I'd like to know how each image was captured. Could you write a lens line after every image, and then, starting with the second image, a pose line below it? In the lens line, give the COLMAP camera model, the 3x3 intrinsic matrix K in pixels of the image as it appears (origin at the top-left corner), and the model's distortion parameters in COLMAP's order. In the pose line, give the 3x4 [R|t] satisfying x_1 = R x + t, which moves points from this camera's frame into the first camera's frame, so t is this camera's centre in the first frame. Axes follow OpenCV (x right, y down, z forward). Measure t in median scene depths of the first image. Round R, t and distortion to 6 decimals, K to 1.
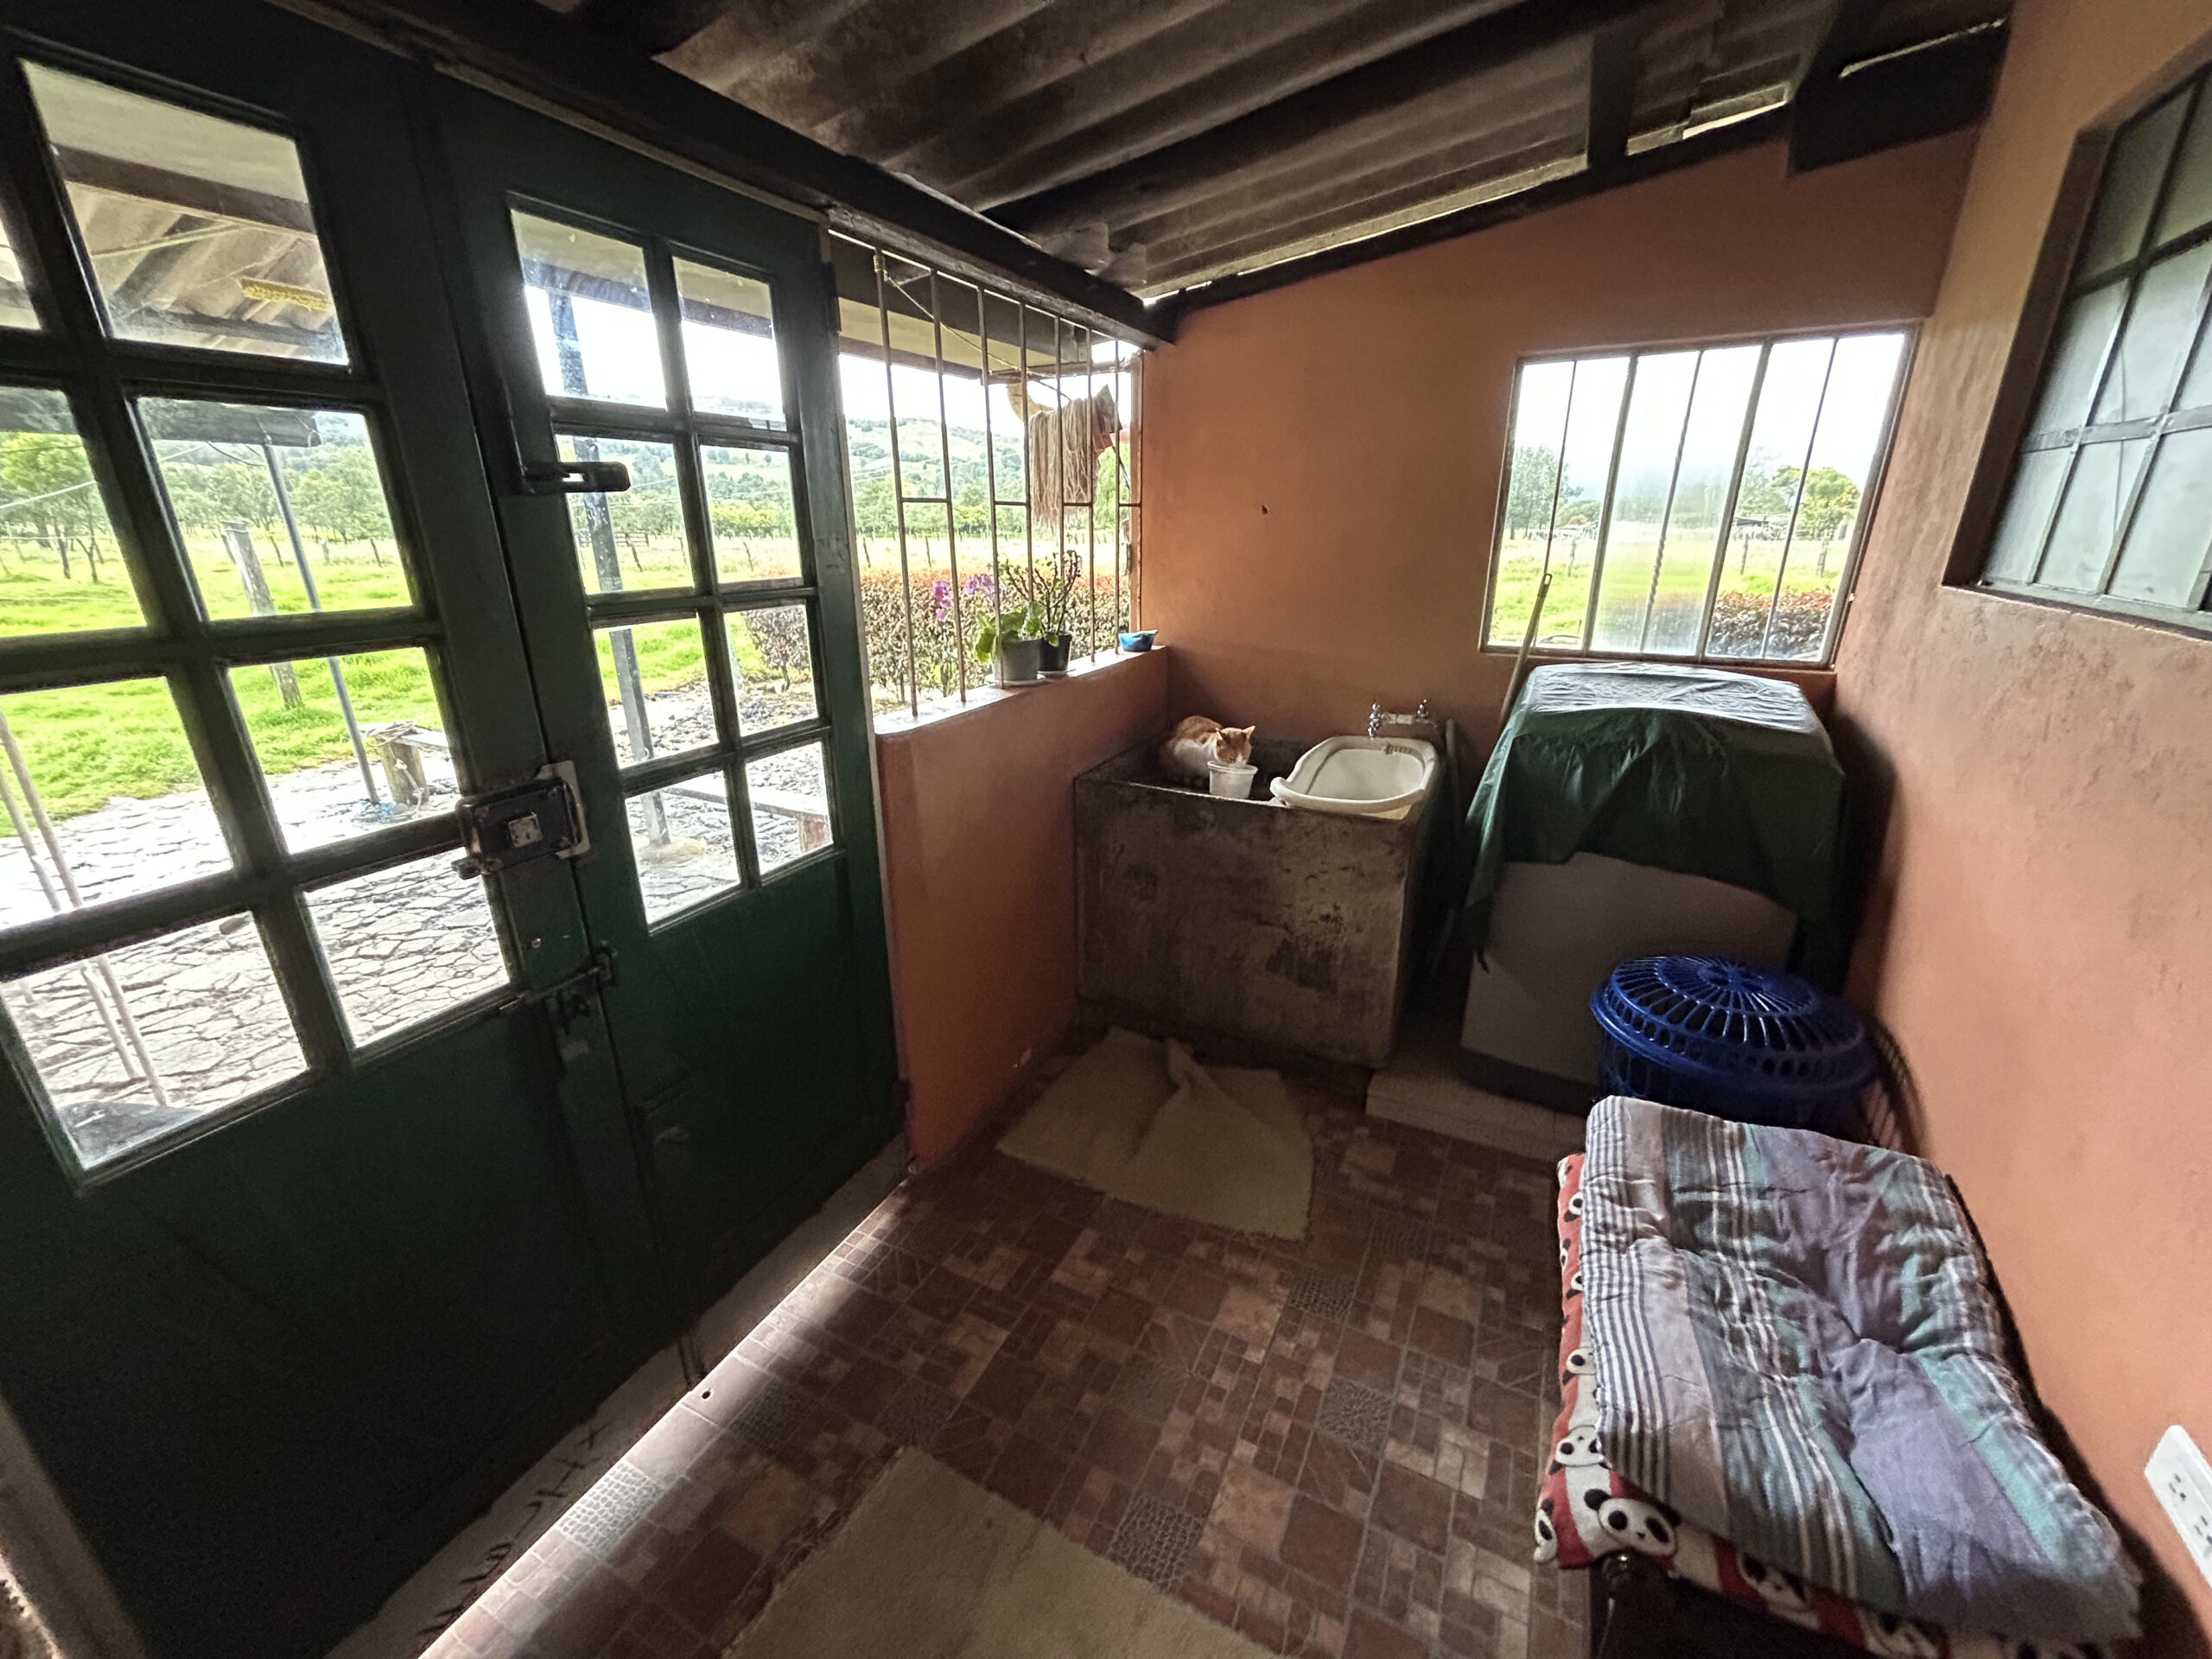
lens RADIAL K [[888.5, 0, 1108.7], [0, 888.5, 831.7], [0, 0, 1]] dist [0.000305, 0.000018]
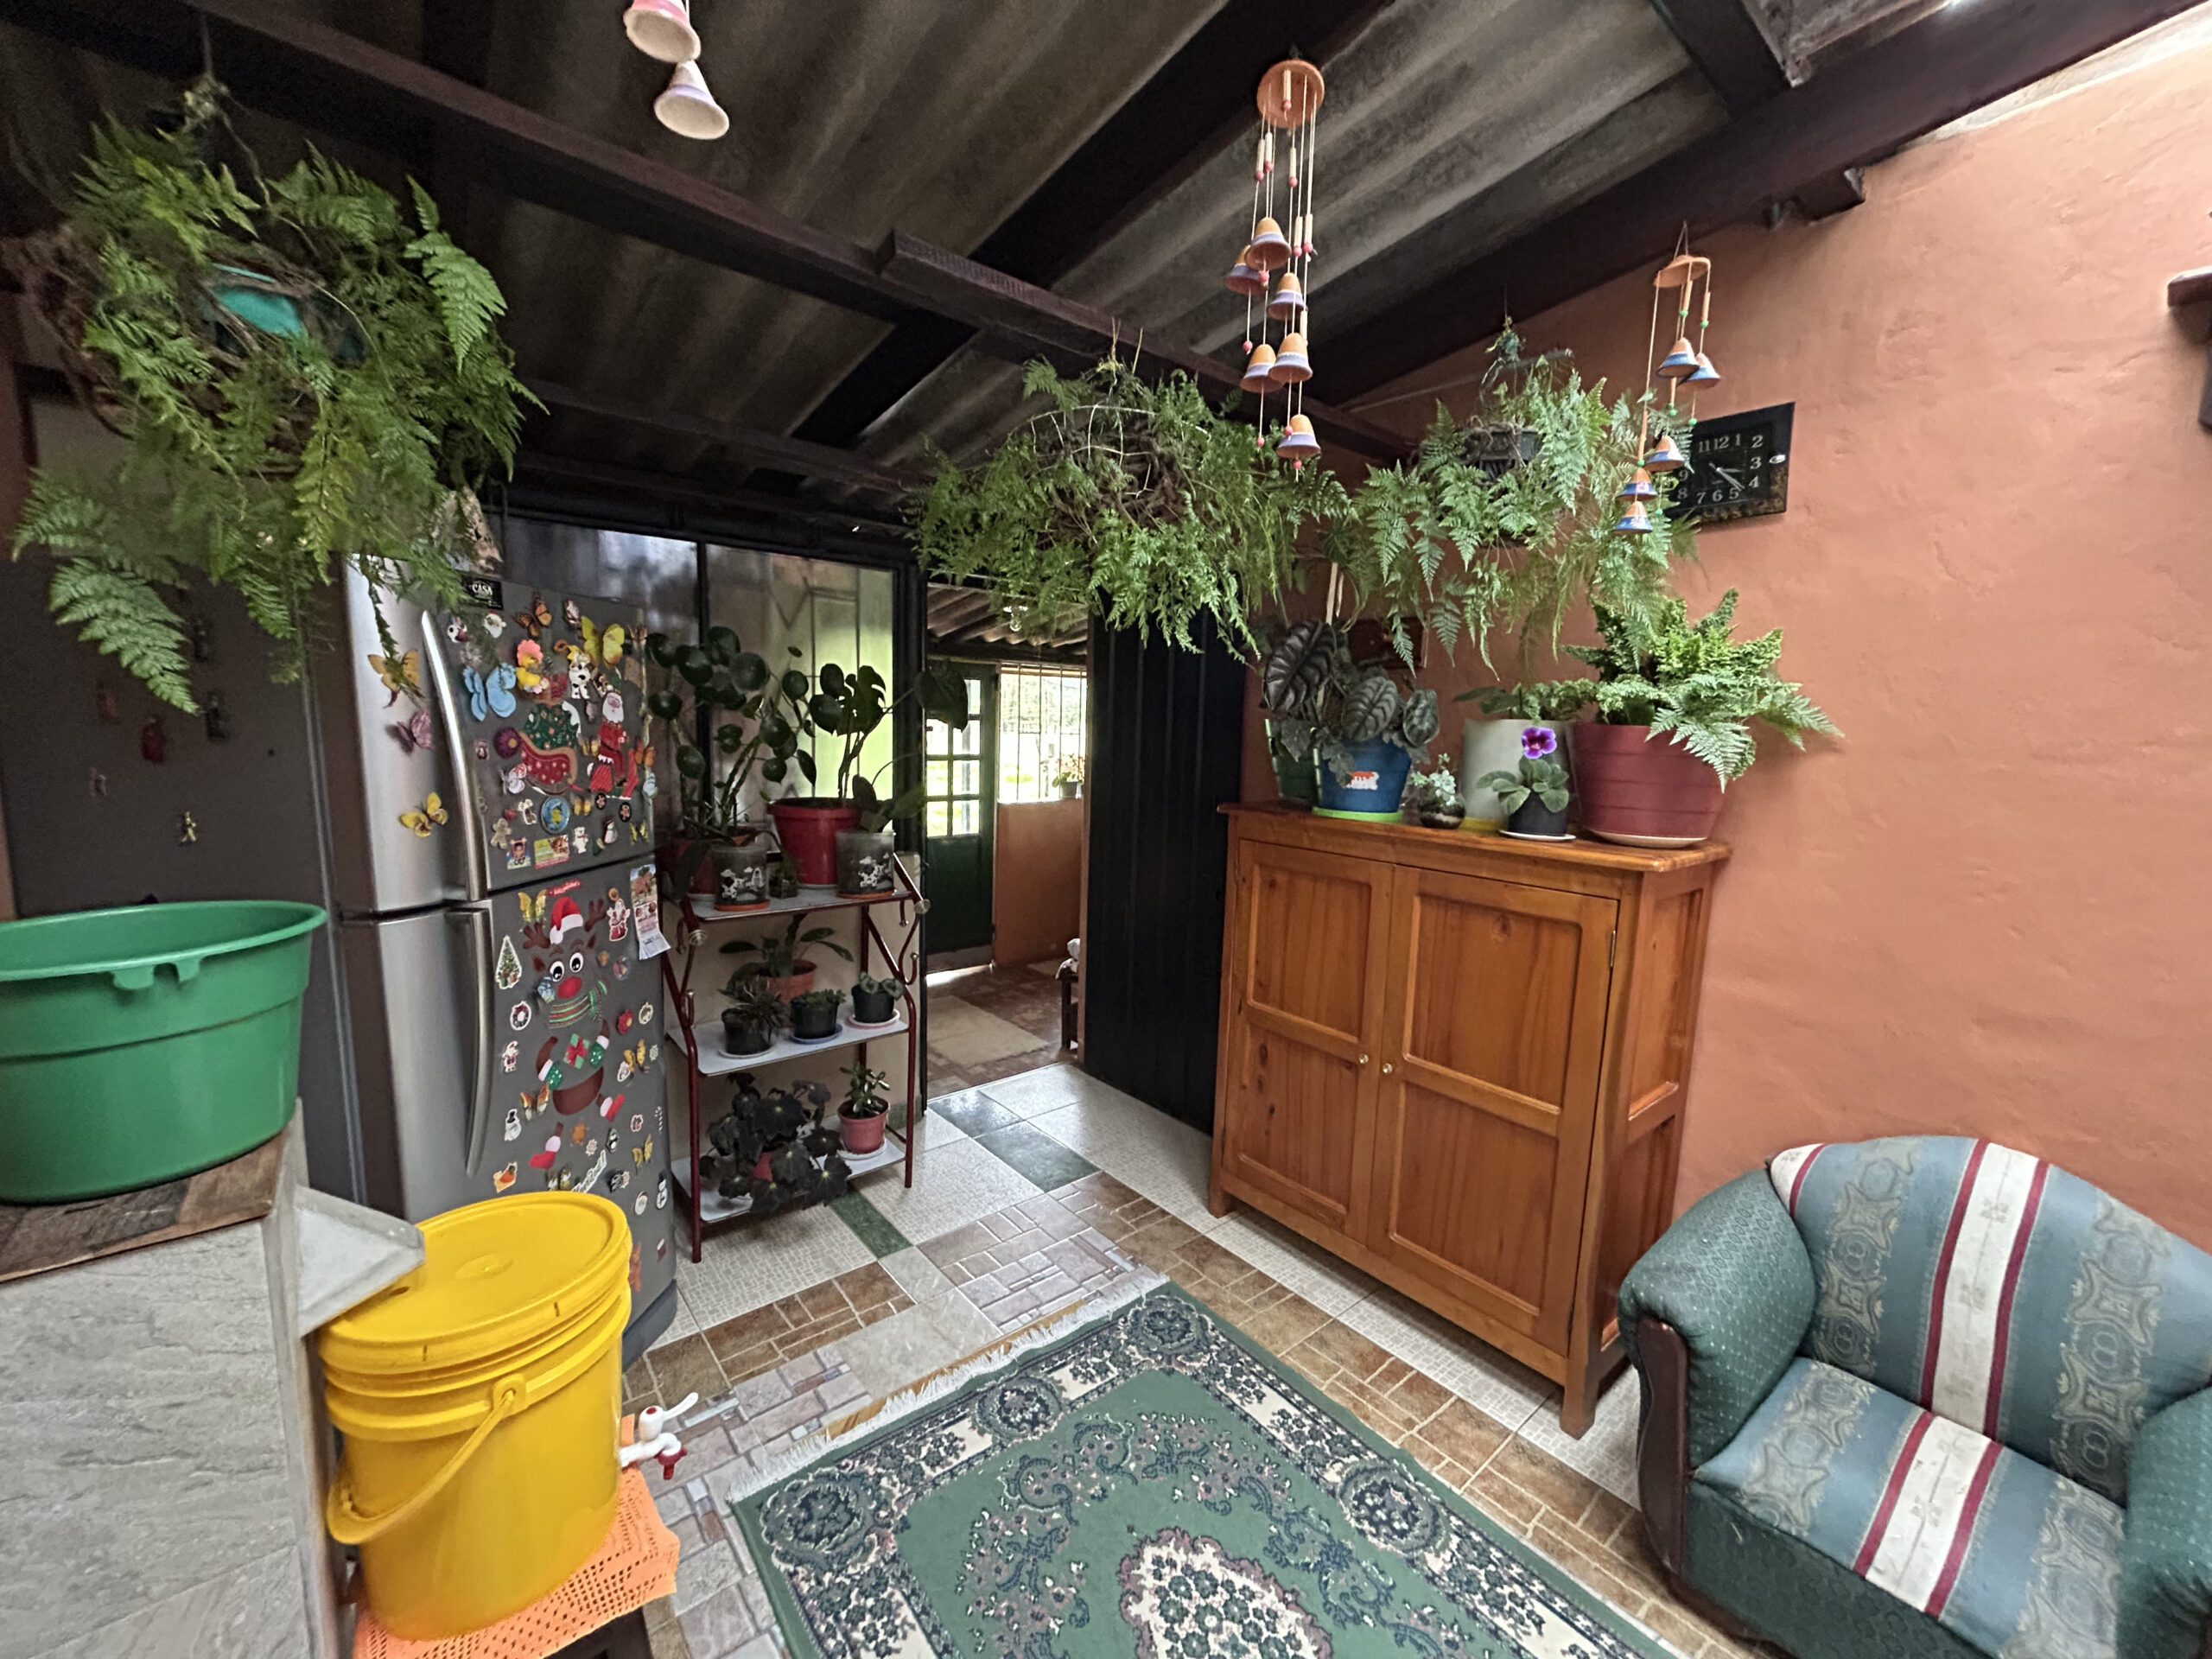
lens RADIAL K [[888.5, 0, 1100.8], [0, 888.5, 835.8], [0, 0, 1]] dist [0.000305, 0.000018]
pose [[0.912069, 0.077135, -0.402717, 1.447206], [-0.162617, 0.969651, -0.182571, 0.558780], [0.376412, 0.232006, 0.896932, -1.788860]]
